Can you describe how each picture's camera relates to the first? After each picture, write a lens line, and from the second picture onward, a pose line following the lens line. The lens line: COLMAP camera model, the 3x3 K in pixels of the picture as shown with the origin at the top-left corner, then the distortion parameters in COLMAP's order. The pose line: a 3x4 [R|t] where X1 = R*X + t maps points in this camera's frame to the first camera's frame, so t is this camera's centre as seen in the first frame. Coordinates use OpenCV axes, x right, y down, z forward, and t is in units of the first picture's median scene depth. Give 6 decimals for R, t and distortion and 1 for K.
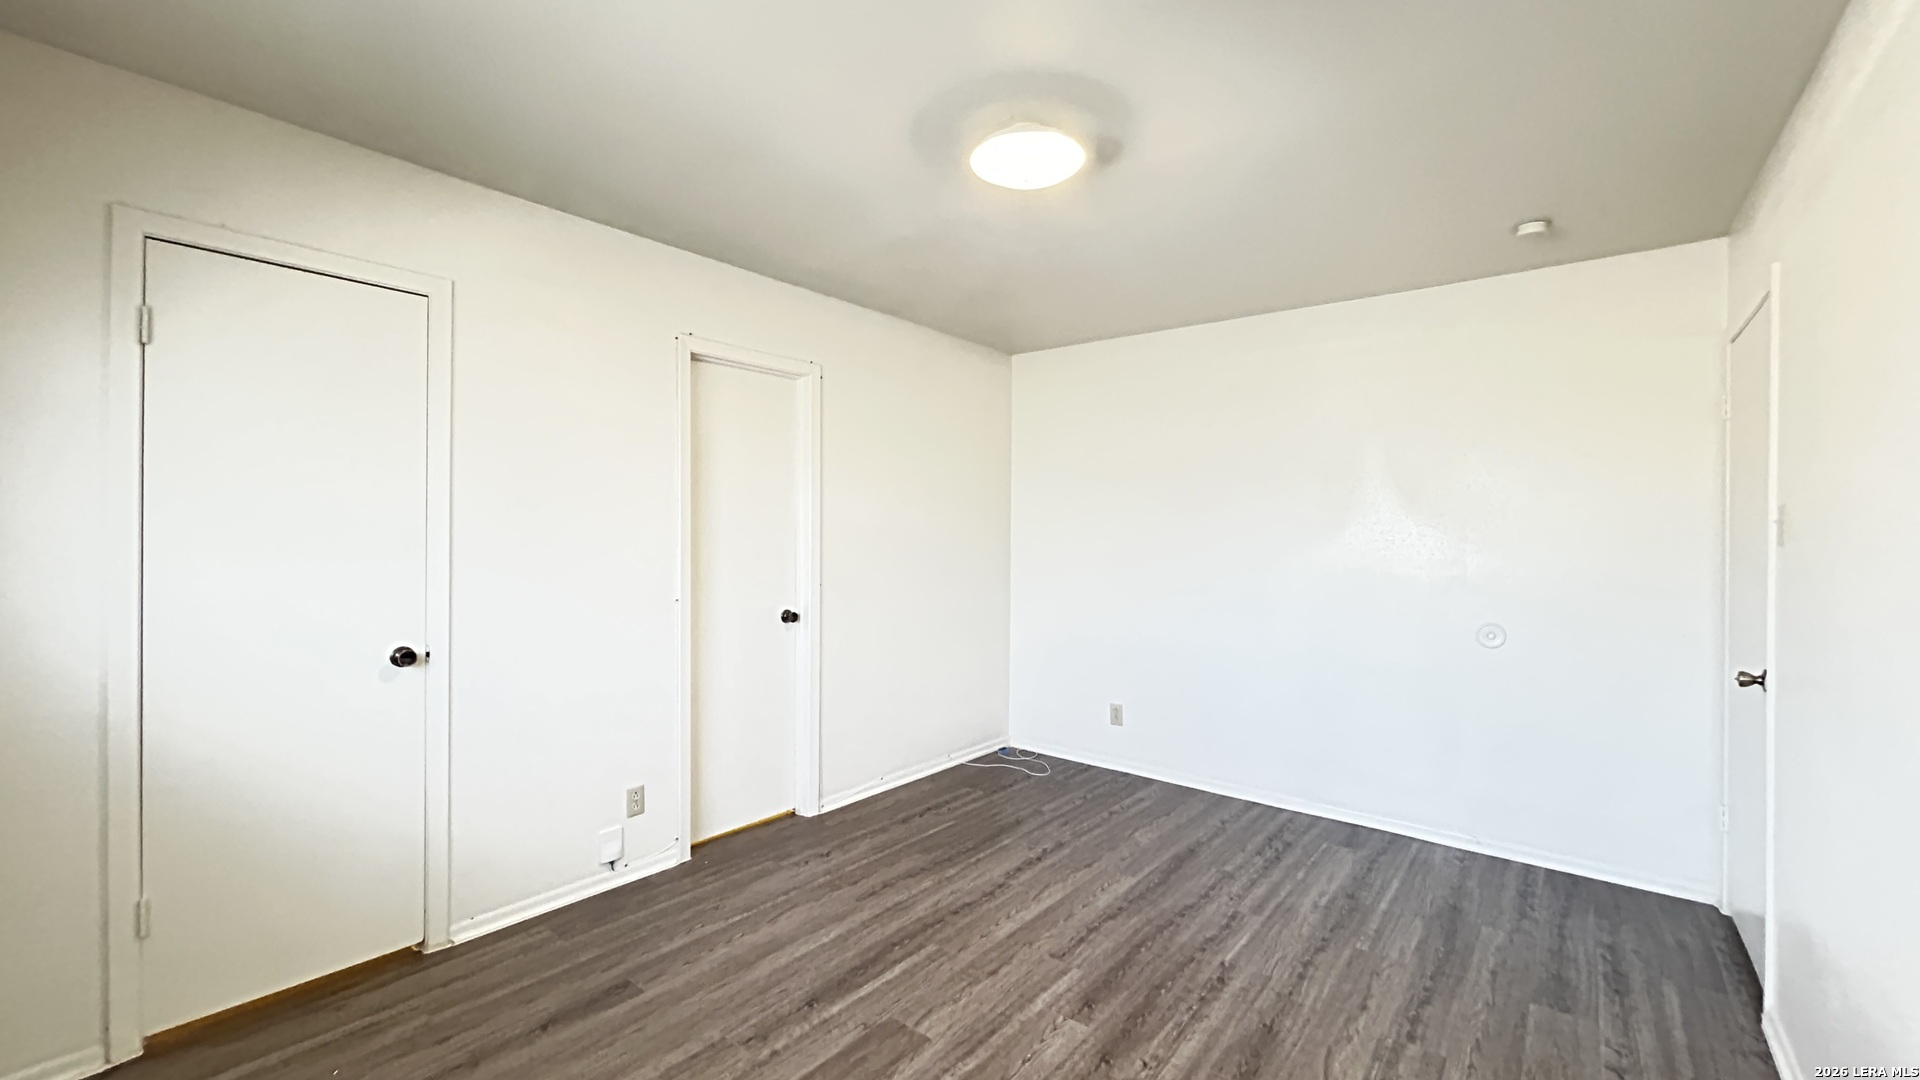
lens RADIAL K [[773.7, 0, 964.6], [0, 773.7, 536.3], [0, 0, 1]] dist [0.000500, 0.001652]
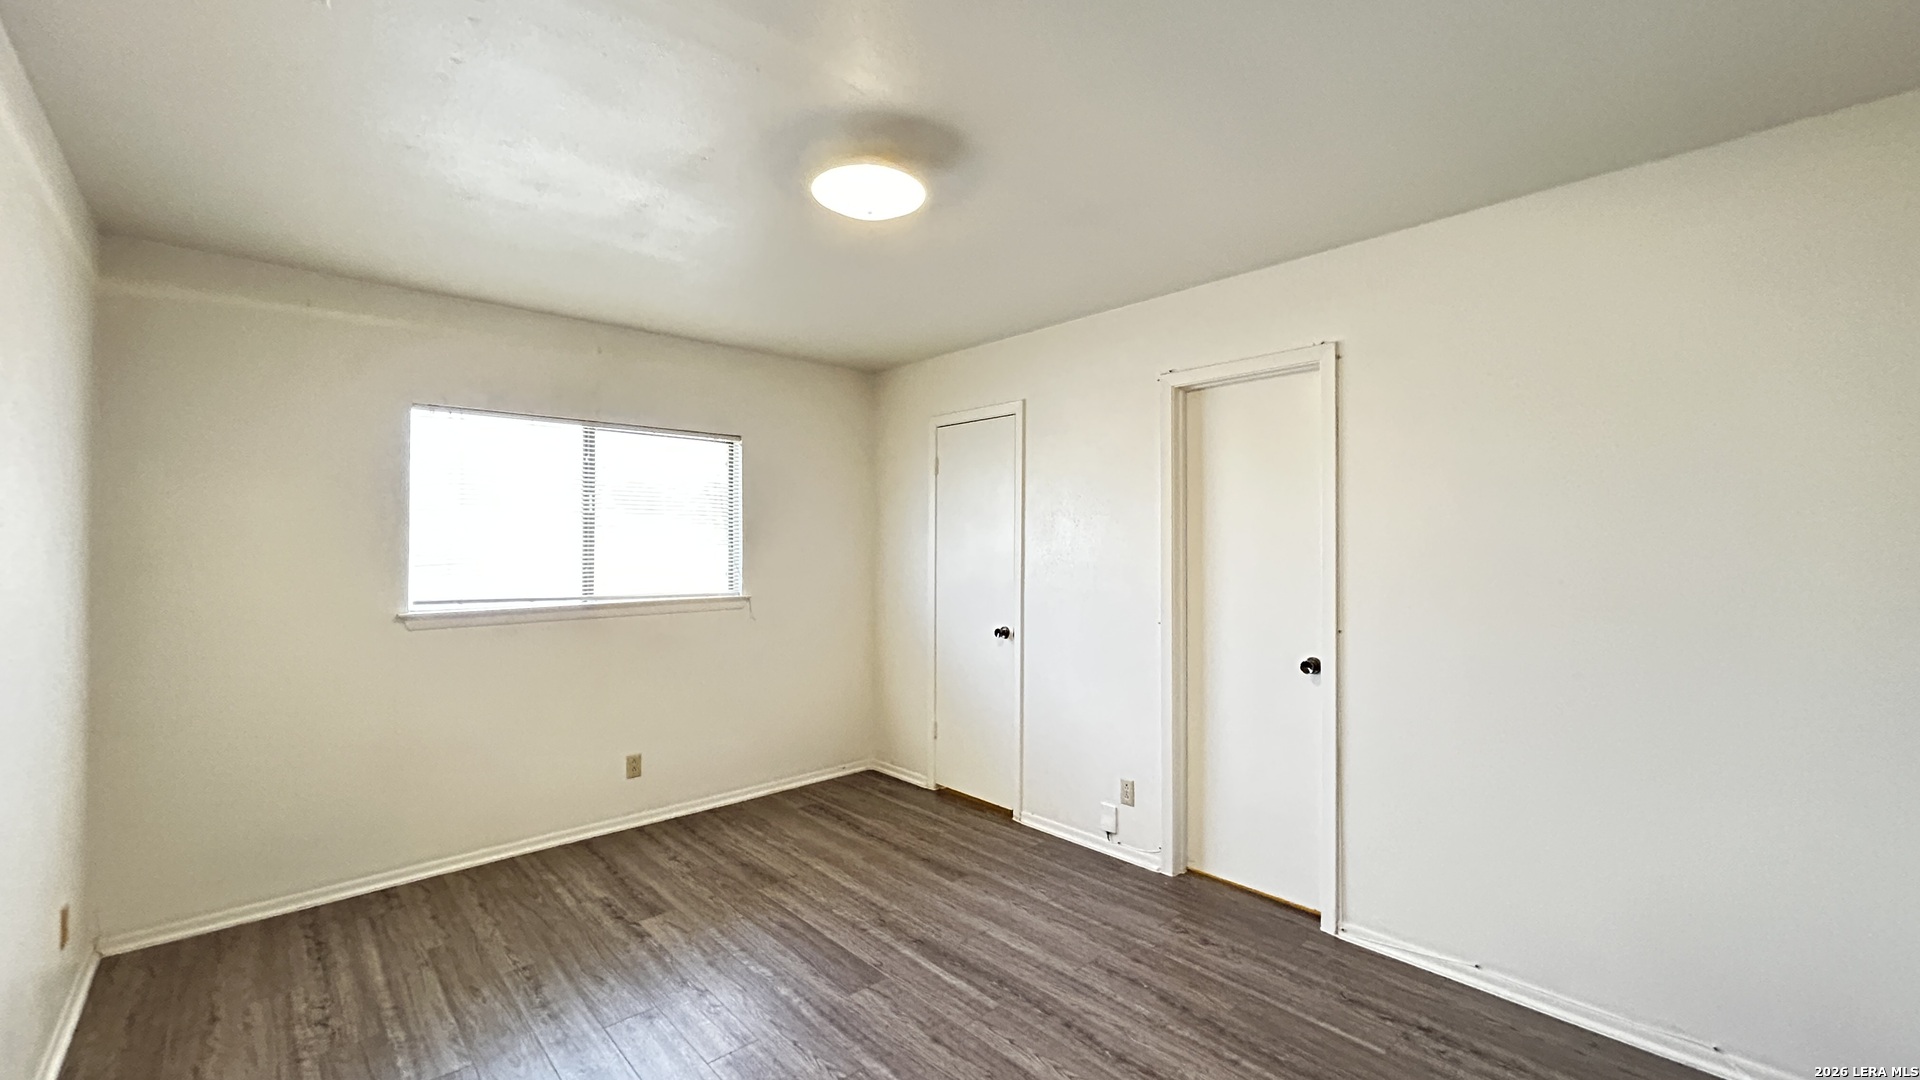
lens RADIAL K [[773.7, 0, 959.1], [0, 773.7, 536.7], [0, 0, 1]] dist [0.000500, 0.001652]
pose [[-0.152572, -0.020909, -0.988071, 0.826545], [-0.005533, 0.999779, -0.020302, -0.015588], [0.988277, 0.002370, -0.152654, 1.006241]]
